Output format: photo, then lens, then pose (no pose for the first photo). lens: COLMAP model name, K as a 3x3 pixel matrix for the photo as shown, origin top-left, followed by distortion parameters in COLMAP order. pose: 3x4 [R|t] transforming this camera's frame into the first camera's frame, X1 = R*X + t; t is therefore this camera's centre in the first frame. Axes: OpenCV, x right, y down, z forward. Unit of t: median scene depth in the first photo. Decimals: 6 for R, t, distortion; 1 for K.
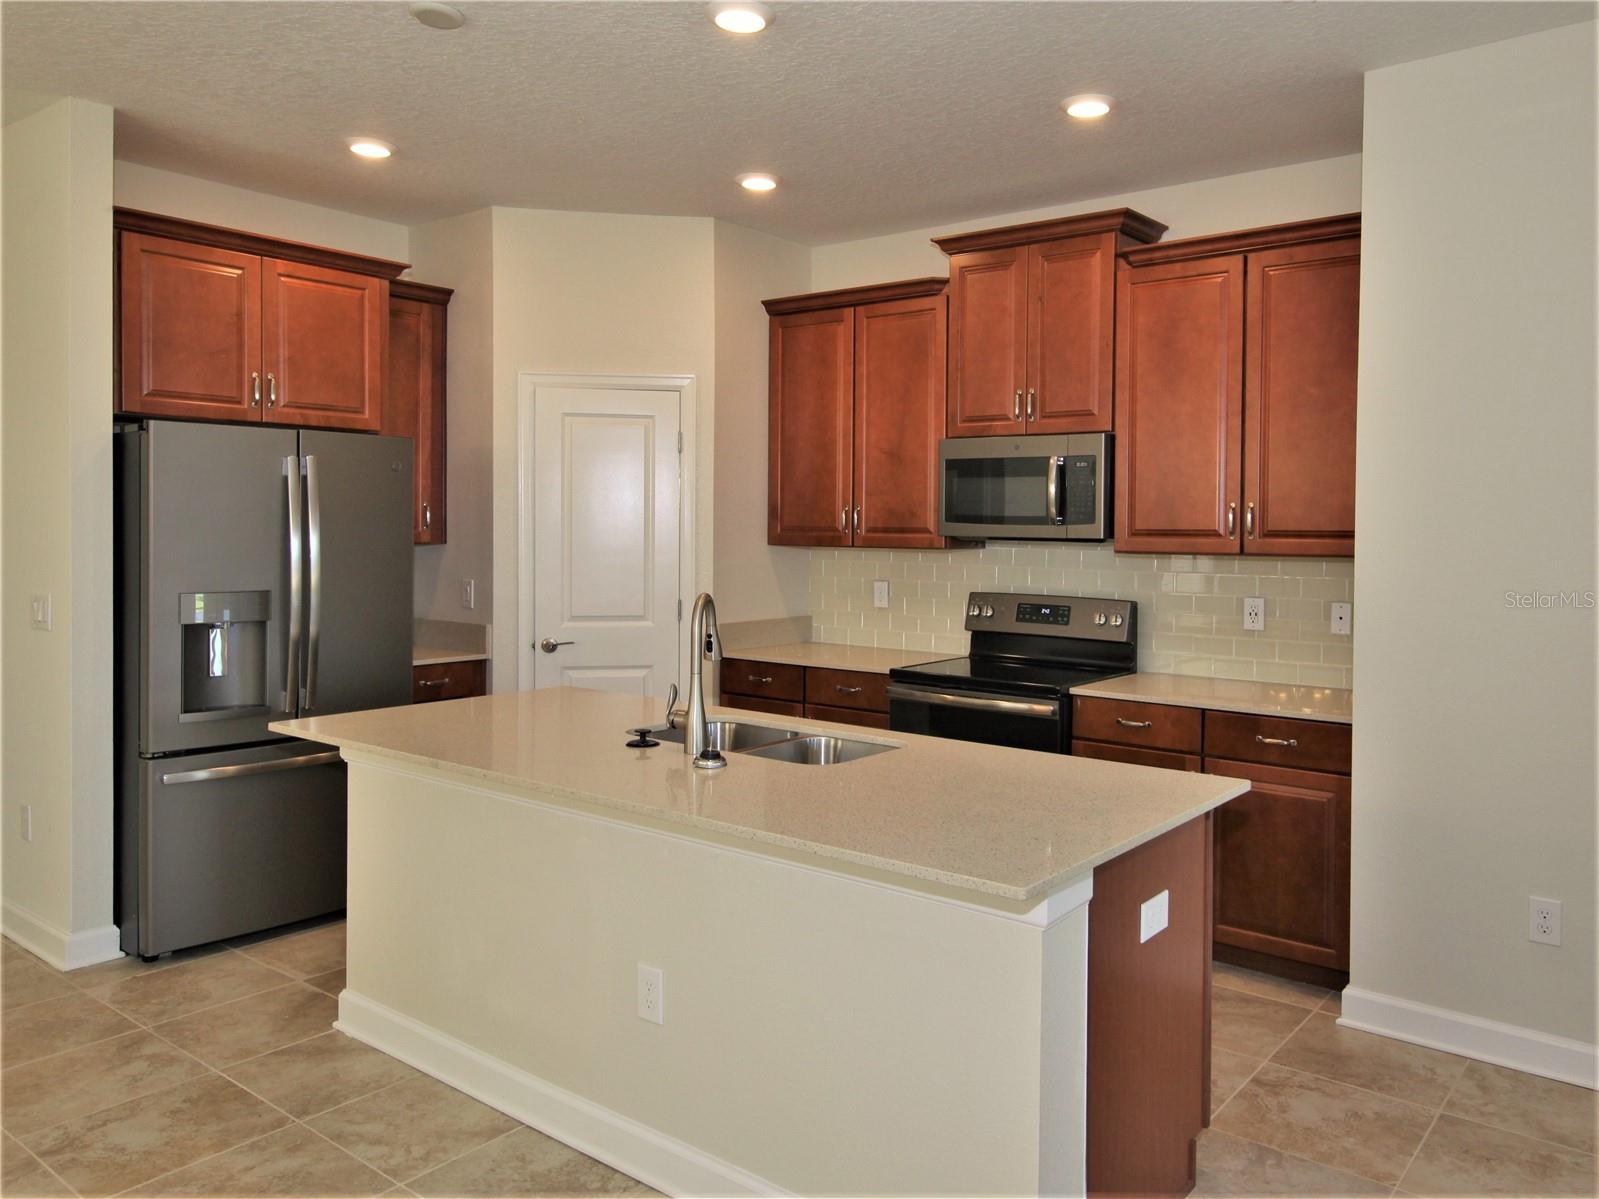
lens RADIAL K [[1173.2, 0, 896.8], [0, 1173.2, 543.8], [0, 0, 1]] dist [0.007596, 0.006455]
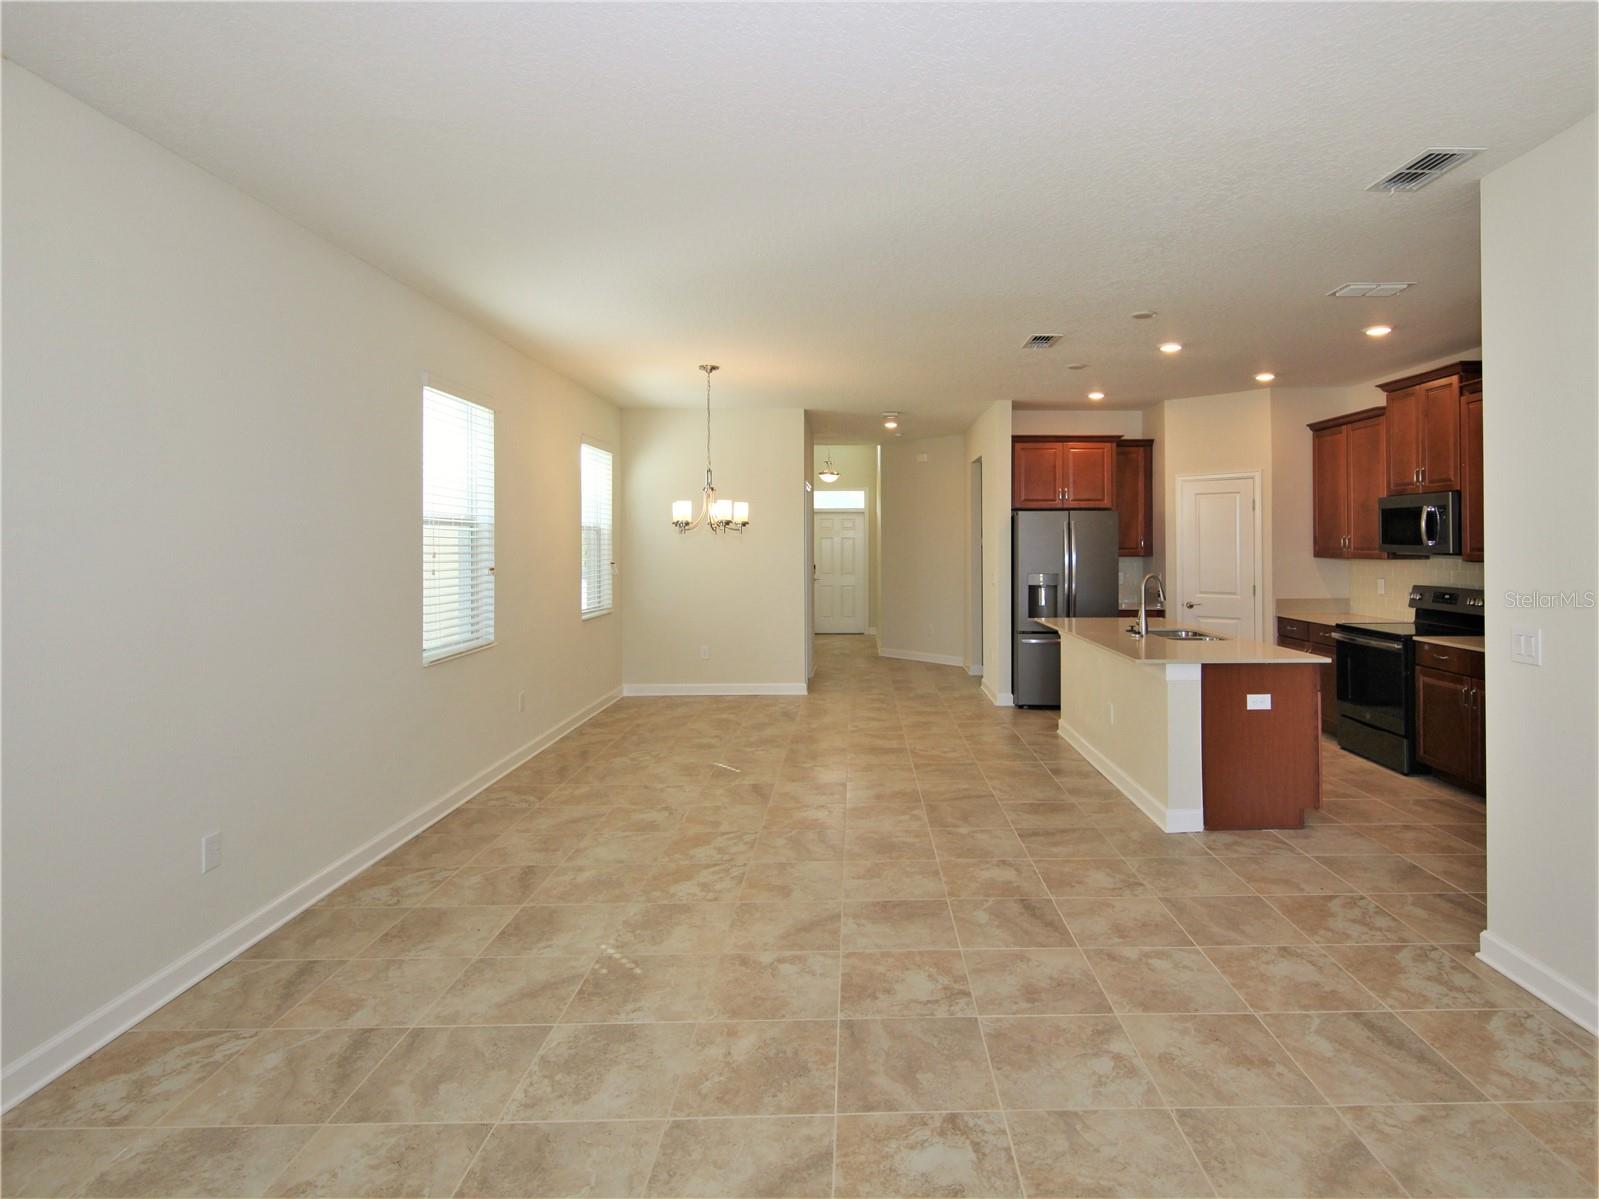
lens RADIAL K [[845.5, 0, 874.4], [0, 845.5, 538.0], [0, 0, 1]] dist [0.002189, 0.000689]
pose [[0.611291, -0.016357, -0.791237, 0.576546], [-0.004475, 0.999699, -0.024124, 0.006333], [0.791394, 0.018288, 0.611033, -0.381905]]
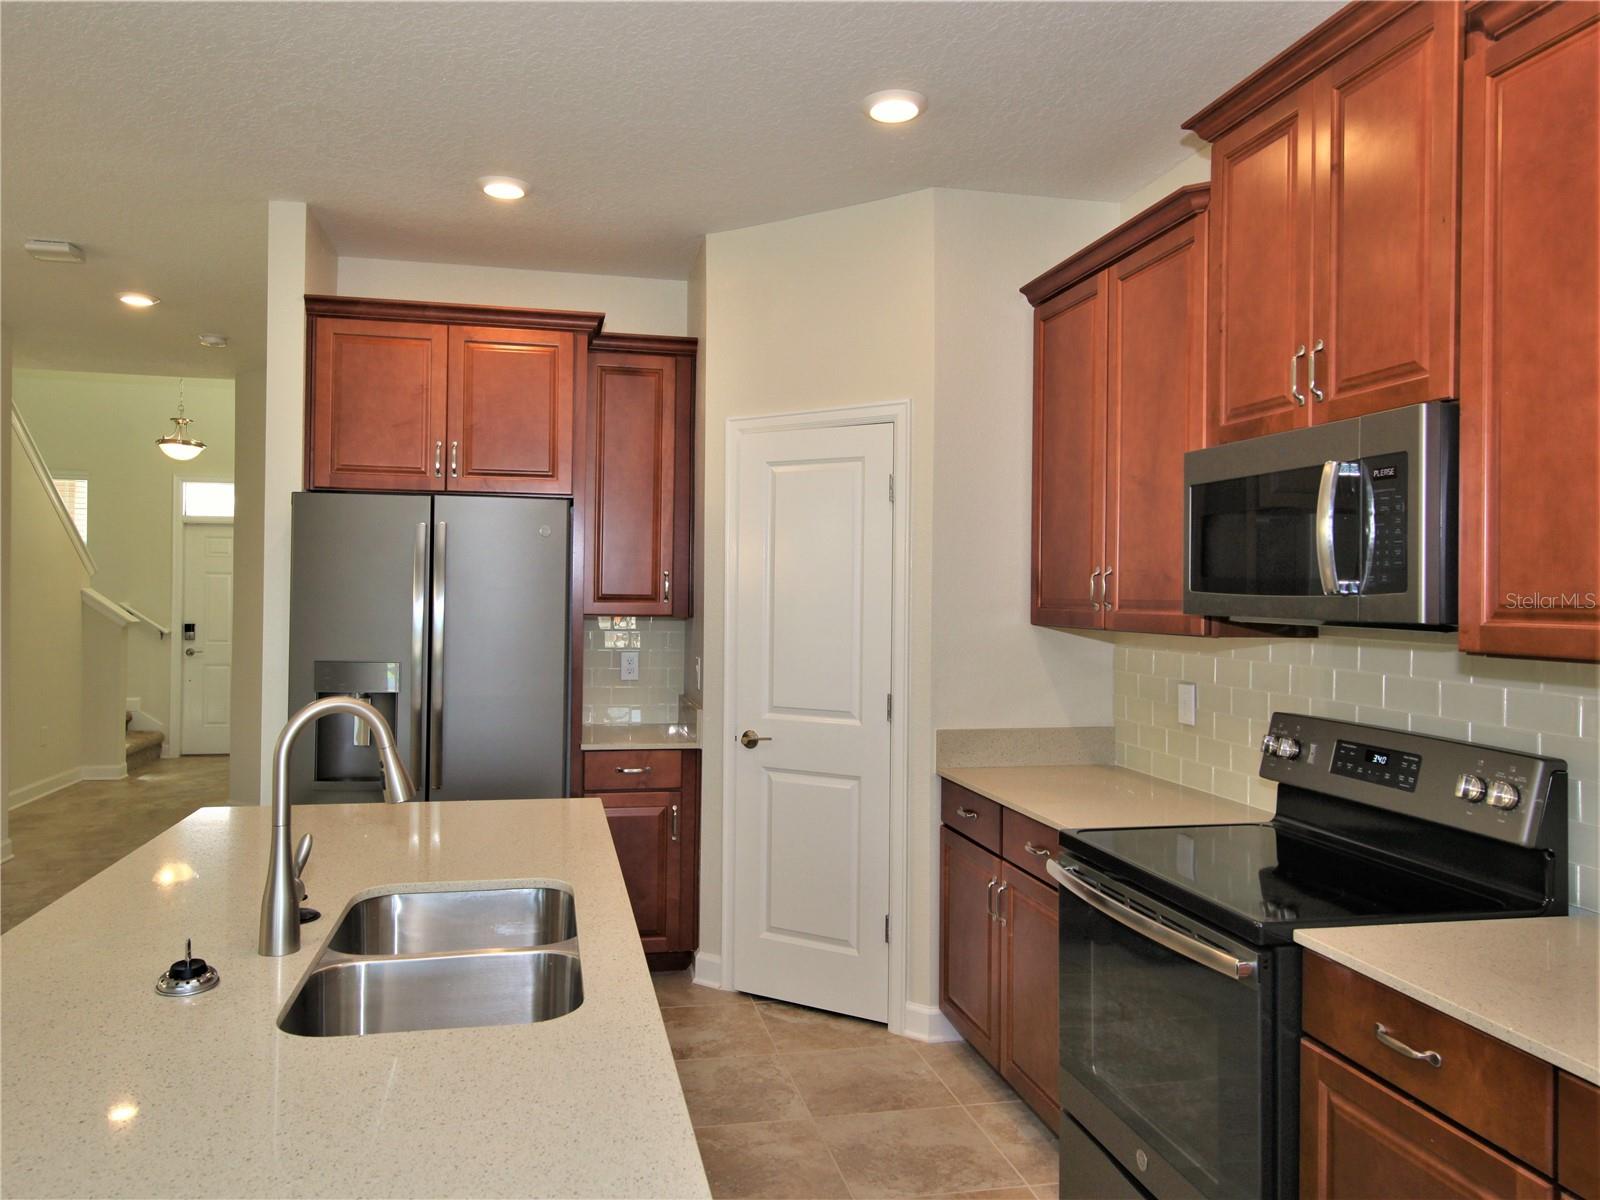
lens RADIAL K [[1094.5, 0, 771.0], [0, 1094.5, 588.7], [0, 0, 1]] dist [0.000615, 0.001479]
pose [[0.744511, -0.003705, -0.667600, 0.248264], [-0.015230, 0.999630, -0.022532, -0.004072], [0.667437, 0.026943, 0.744179, 0.442936]]
